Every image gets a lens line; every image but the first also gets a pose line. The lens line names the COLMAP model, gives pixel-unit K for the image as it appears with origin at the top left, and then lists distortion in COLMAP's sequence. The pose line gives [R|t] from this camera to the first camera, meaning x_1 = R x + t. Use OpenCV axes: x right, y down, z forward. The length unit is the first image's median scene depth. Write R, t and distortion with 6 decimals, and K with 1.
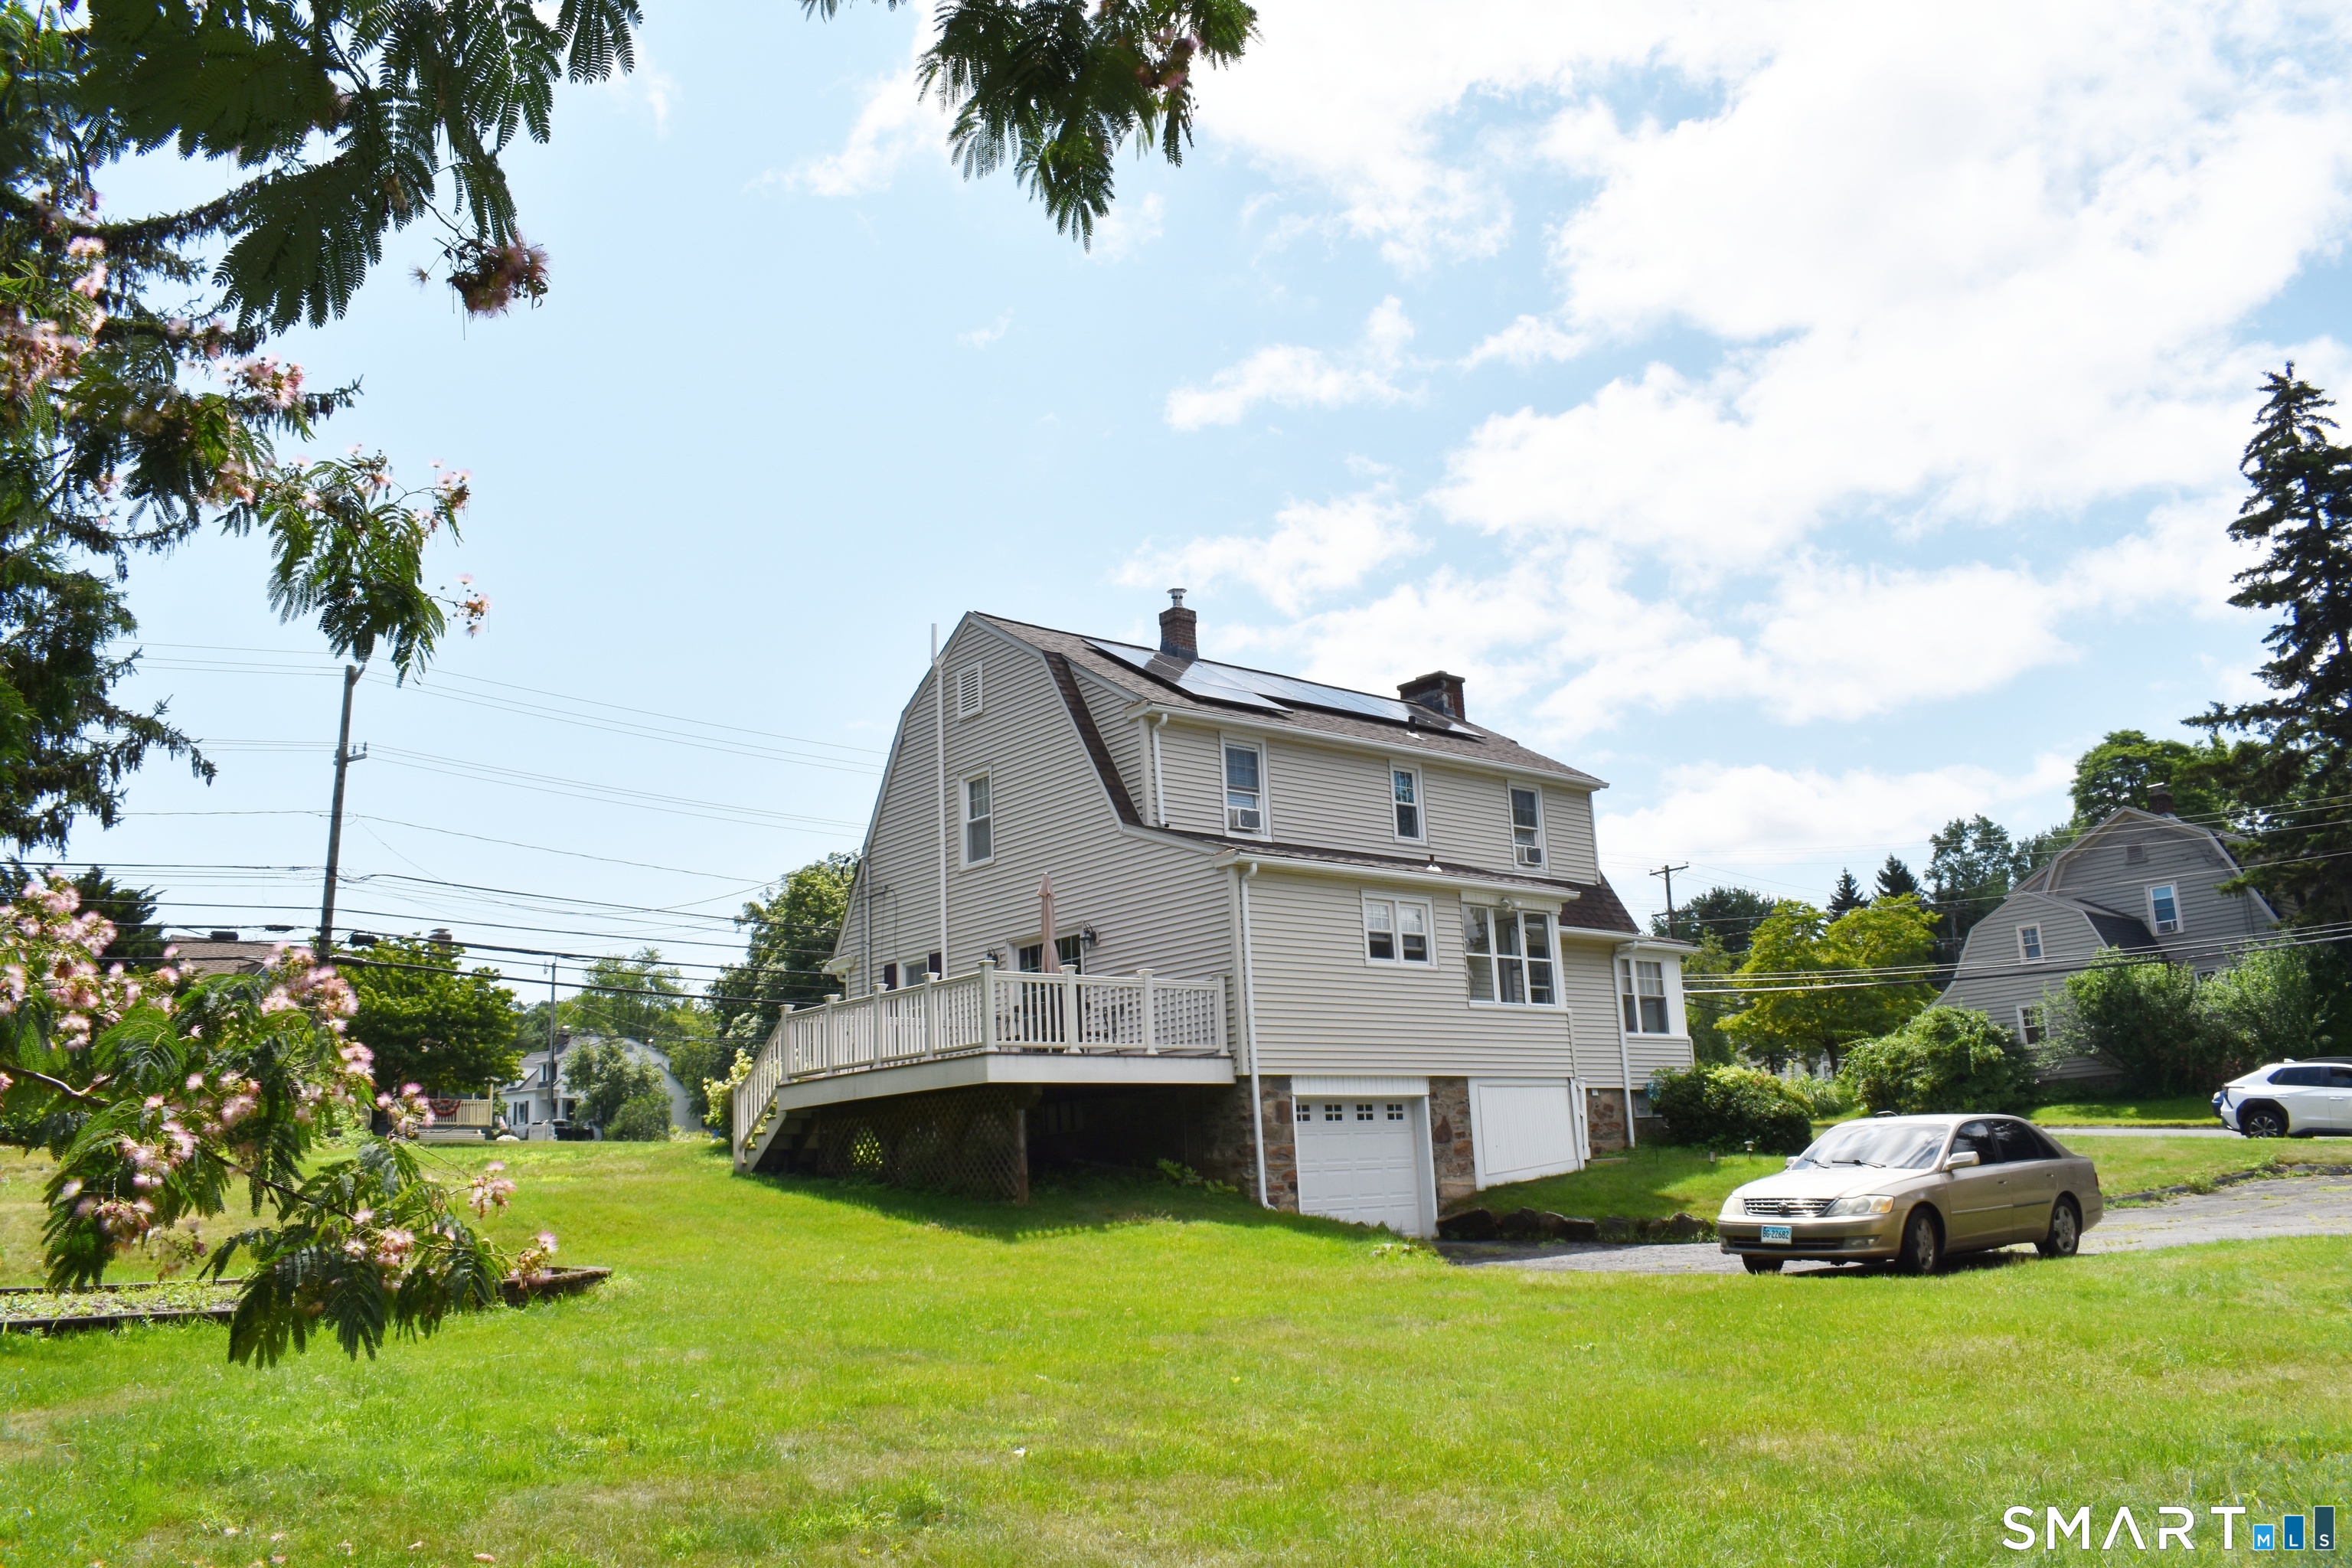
lens RADIAL K [[1836.0, 0, 1176.0], [0, 1836.0, 784.0], [0, 0, 1]] dist [-0.083358, 0.003792]
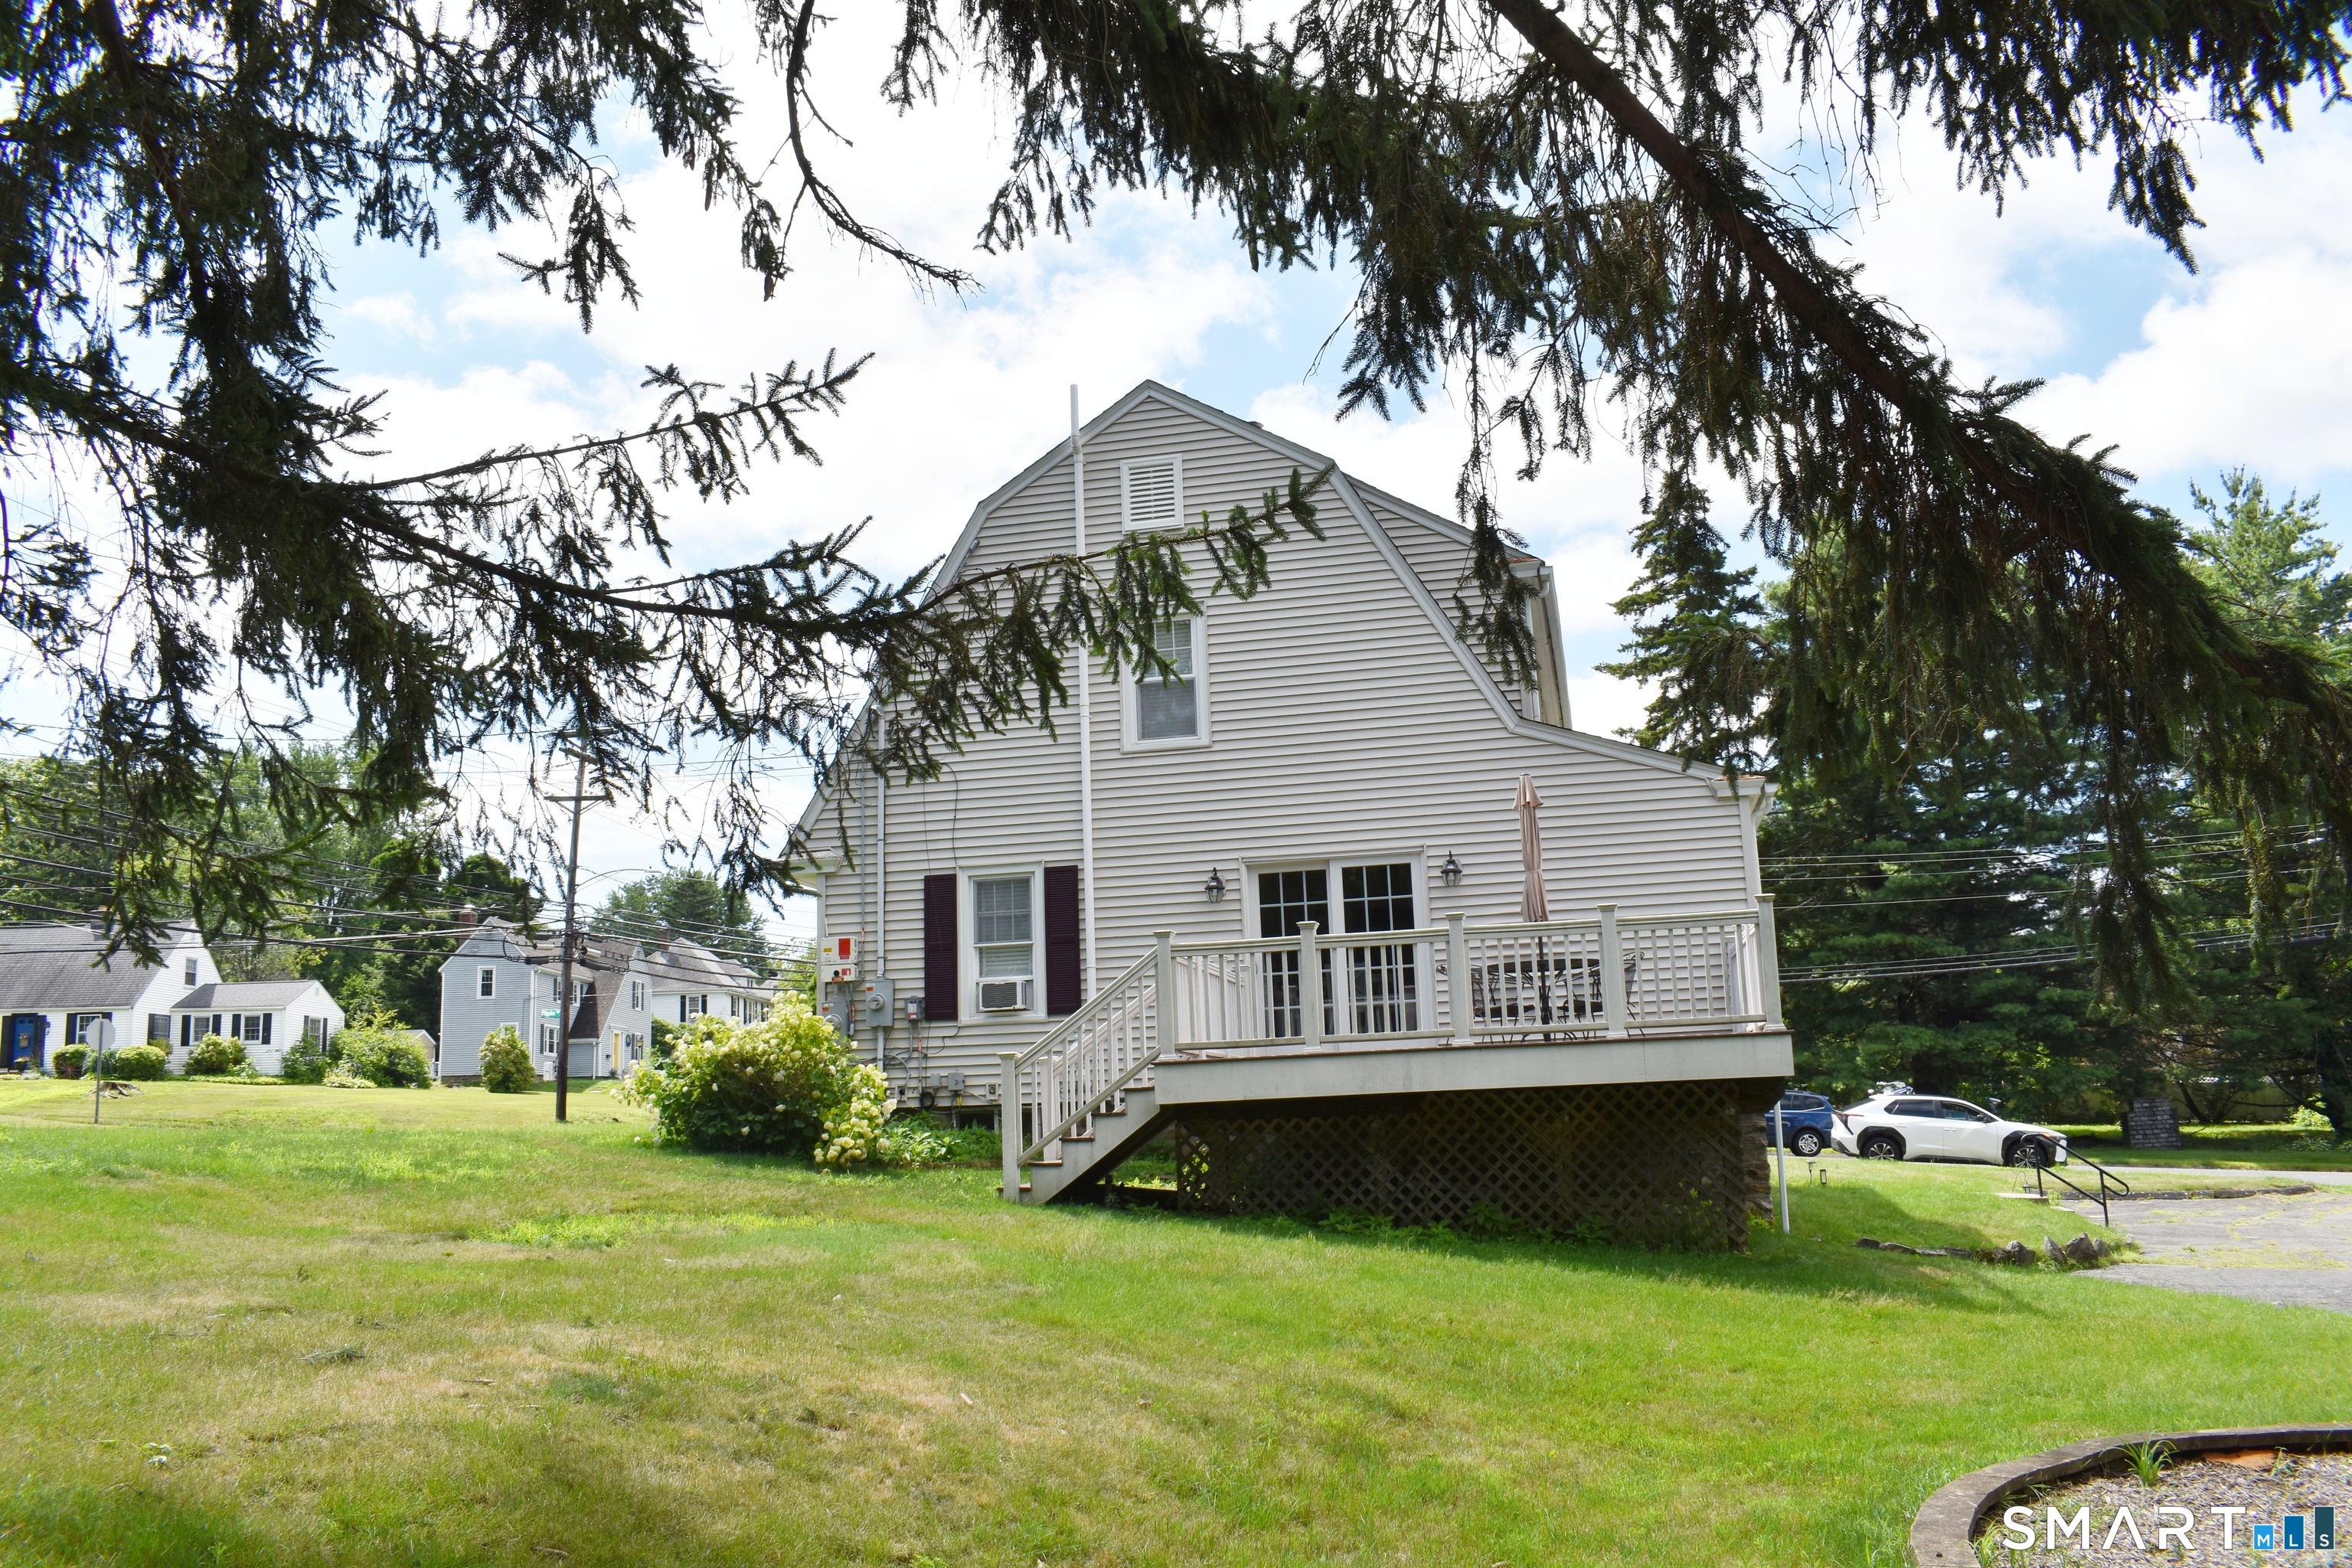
lens RADIAL K [[1836.0, 0, 1176.0], [0, 1836.0, 784.0], [0, 0, 1]] dist [-0.083358, 0.003792]
pose [[0.795943, 0.132402, 0.590715, -0.632909], [-0.139059, 0.989685, -0.034455, 0.101659], [-0.589183, -0.054720, 0.806145, 0.552664]]
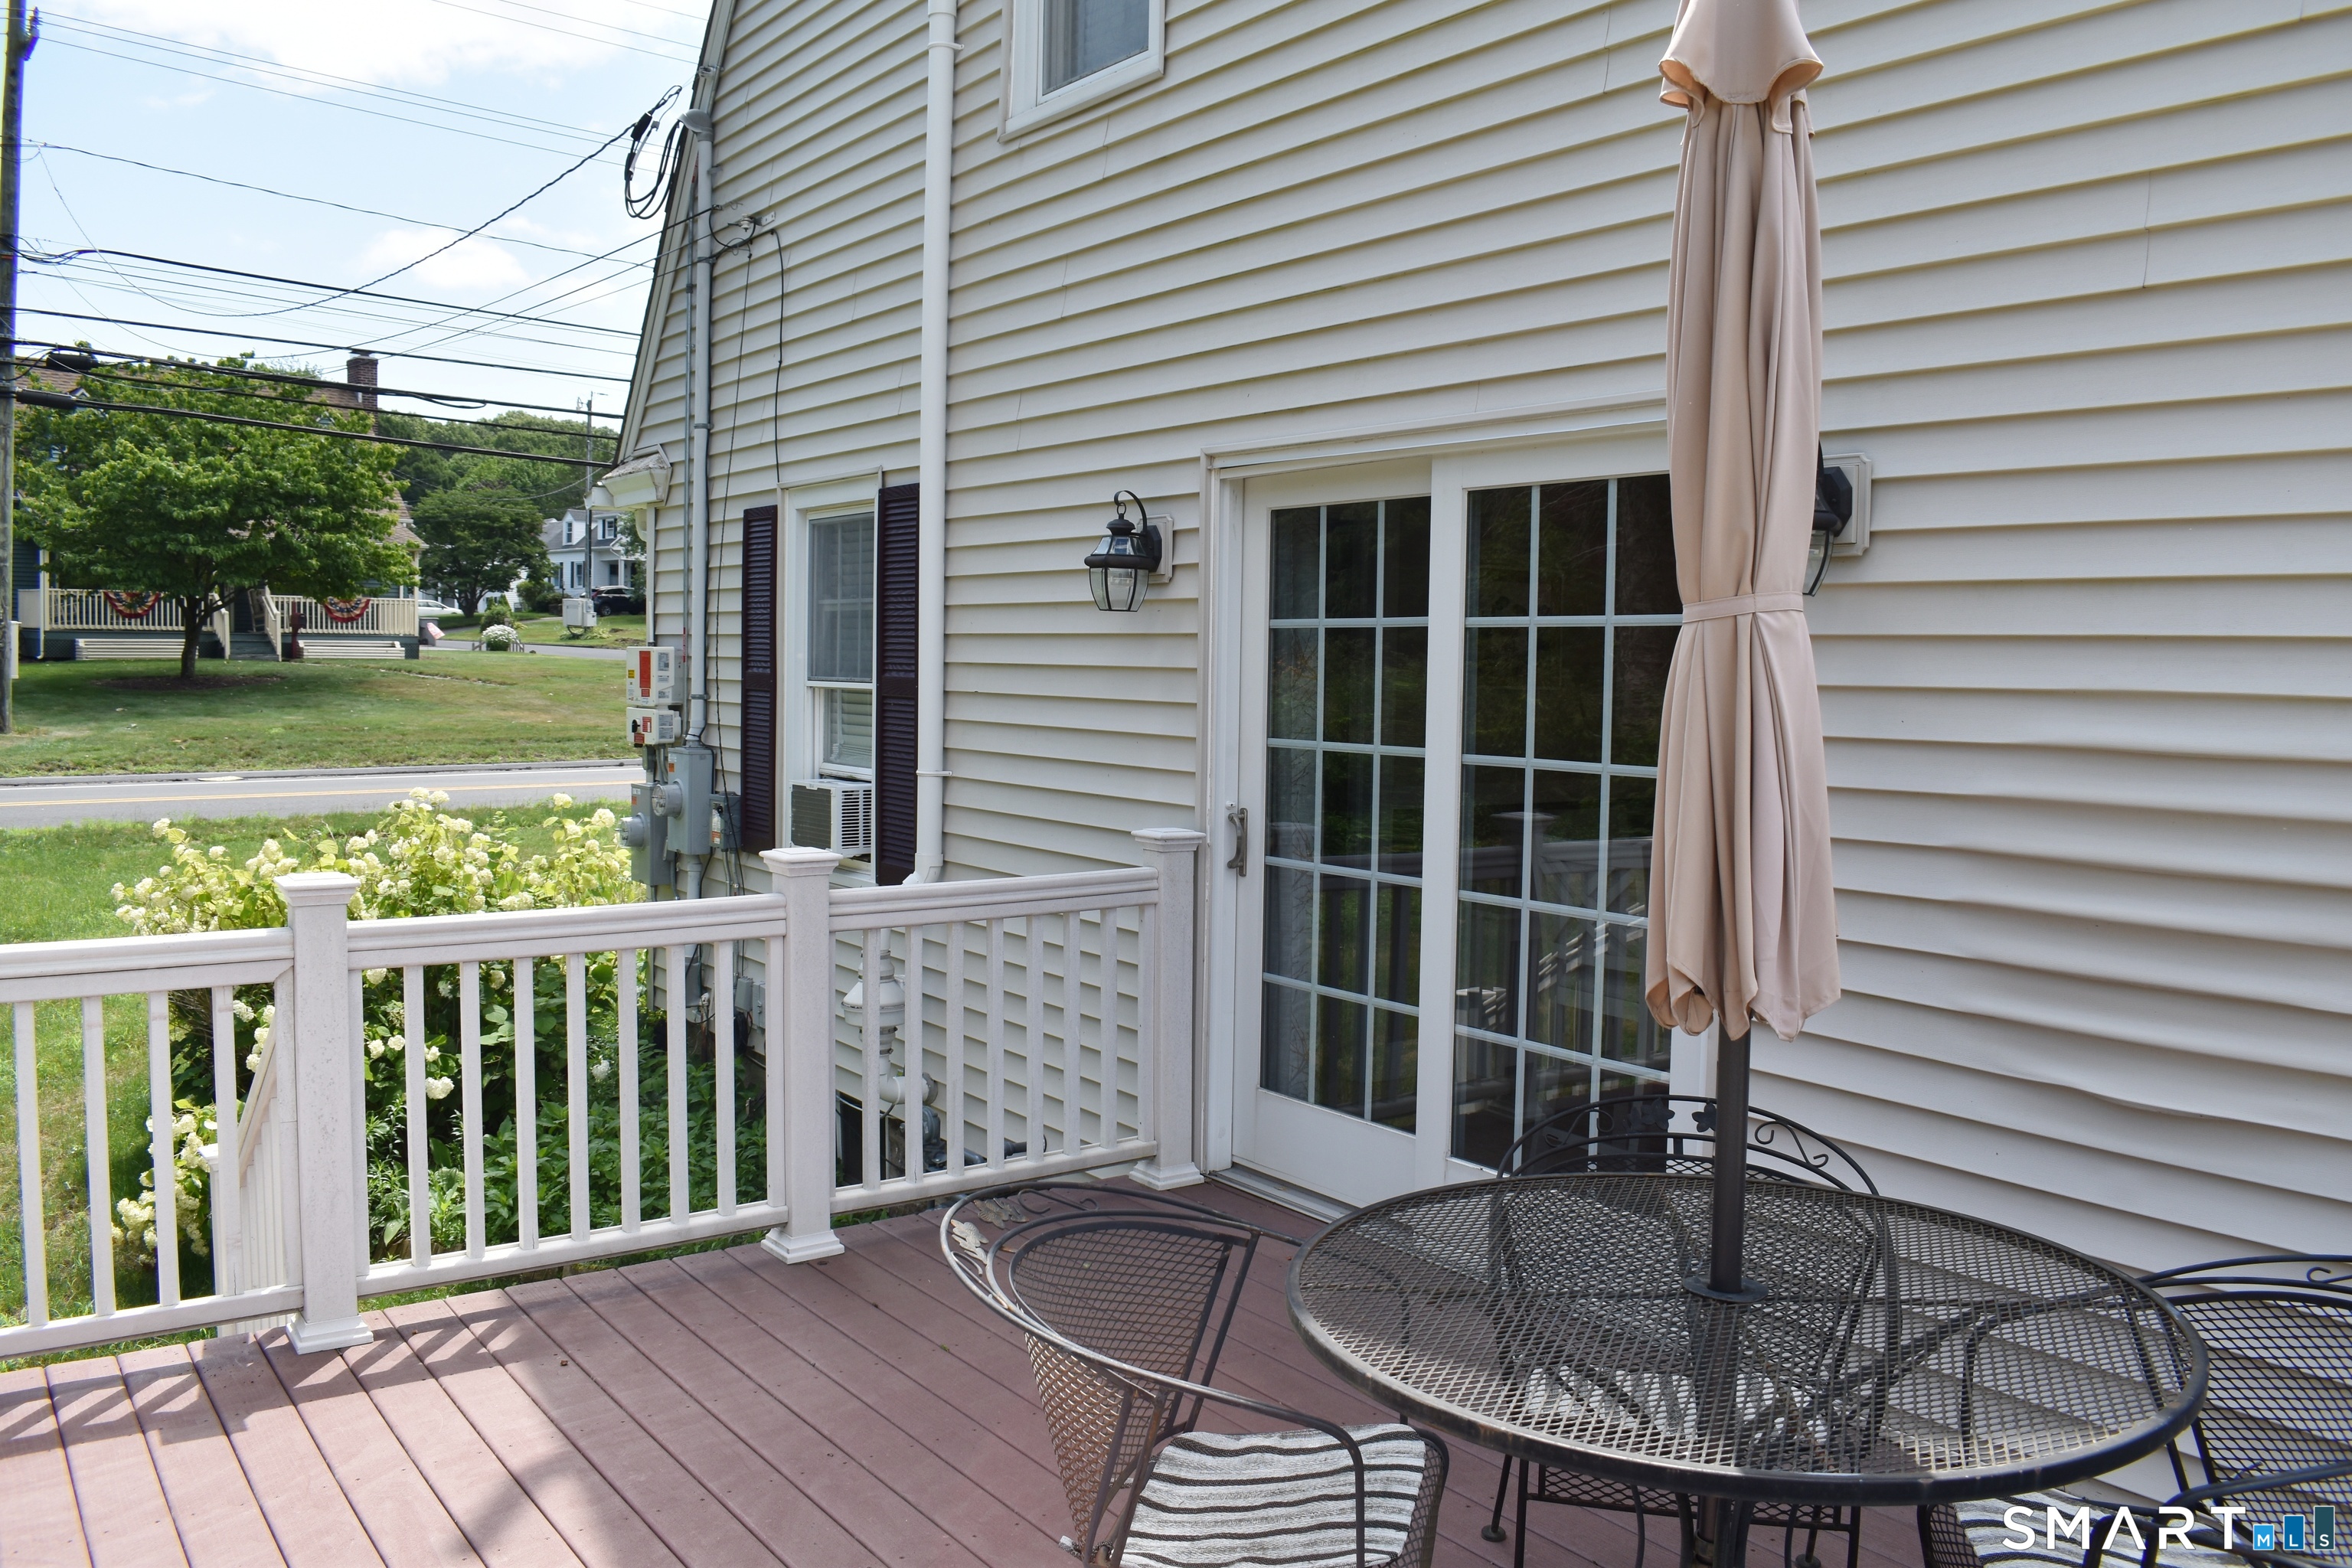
lens RADIAL K [[1836.0, 0, 1176.0], [0, 1836.0, 784.0], [0, 0, 1]] dist [-0.083358, 0.003792]
pose [[0.995901, 0.066484, -0.061335, -0.098139], [-0.045895, 0.955700, 0.290744, 0.073475], [0.077947, -0.286737, 0.954833, 0.963240]]
